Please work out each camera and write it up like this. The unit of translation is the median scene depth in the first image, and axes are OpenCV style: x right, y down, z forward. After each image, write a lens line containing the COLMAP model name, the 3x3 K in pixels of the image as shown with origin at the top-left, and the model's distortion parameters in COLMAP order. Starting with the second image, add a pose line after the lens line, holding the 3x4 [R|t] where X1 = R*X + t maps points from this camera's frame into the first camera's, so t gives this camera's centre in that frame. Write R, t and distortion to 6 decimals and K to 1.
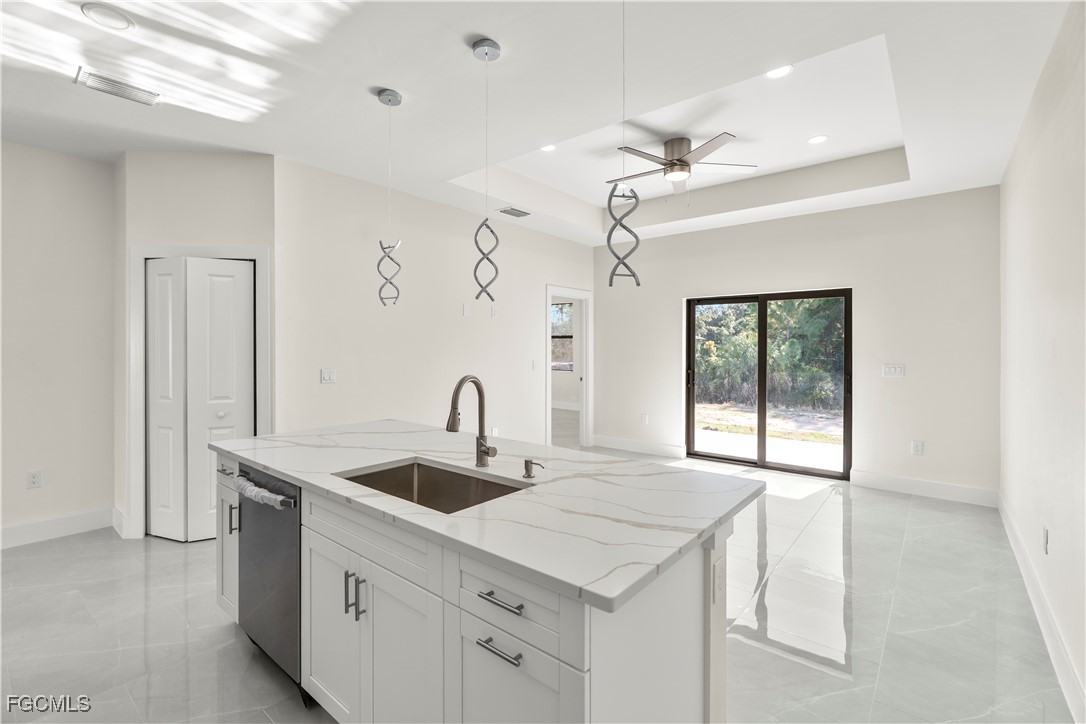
lens RADIAL K [[487.9, 0, 543.0], [0, 487.9, 362.0], [0, 0, 1]] dist [-0.004712, 0.000119]
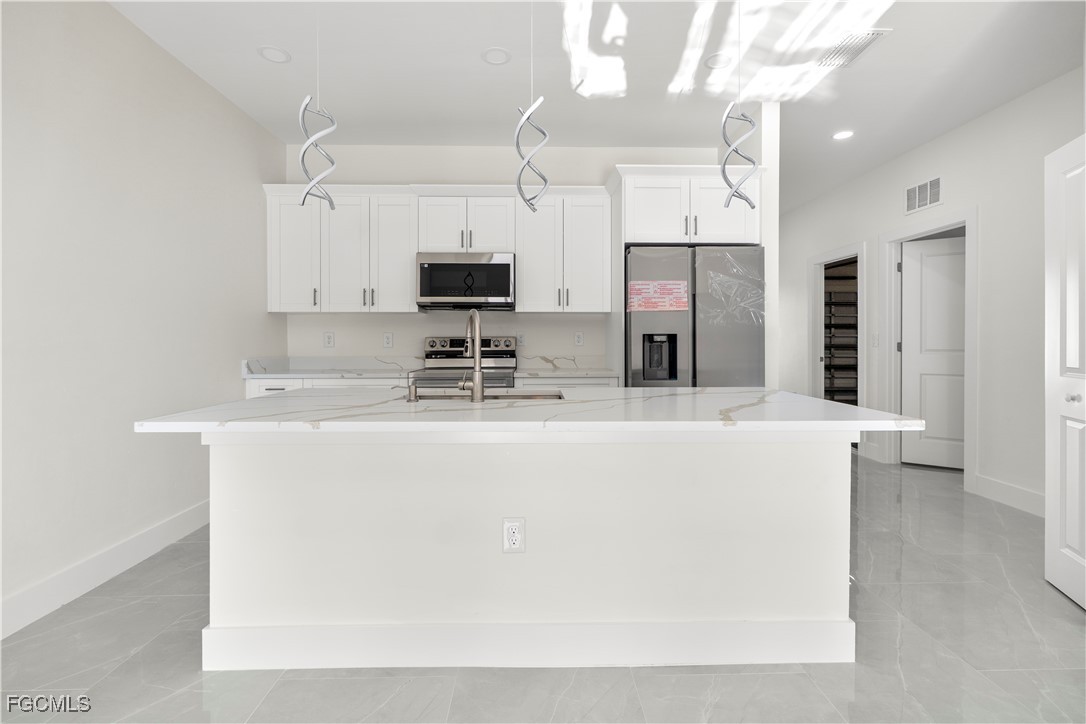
lens RADIAL K [[487.9, 0, 543.0], [0, 487.9, 362.0], [0, 0, 1]] dist [-0.004712, 0.000119]
pose [[-0.756115, 0.032954, -0.653608, 0.347797], [-0.010342, 0.998005, 0.062281, 0.043917], [0.654357, 0.053851, -0.754266, 1.556868]]
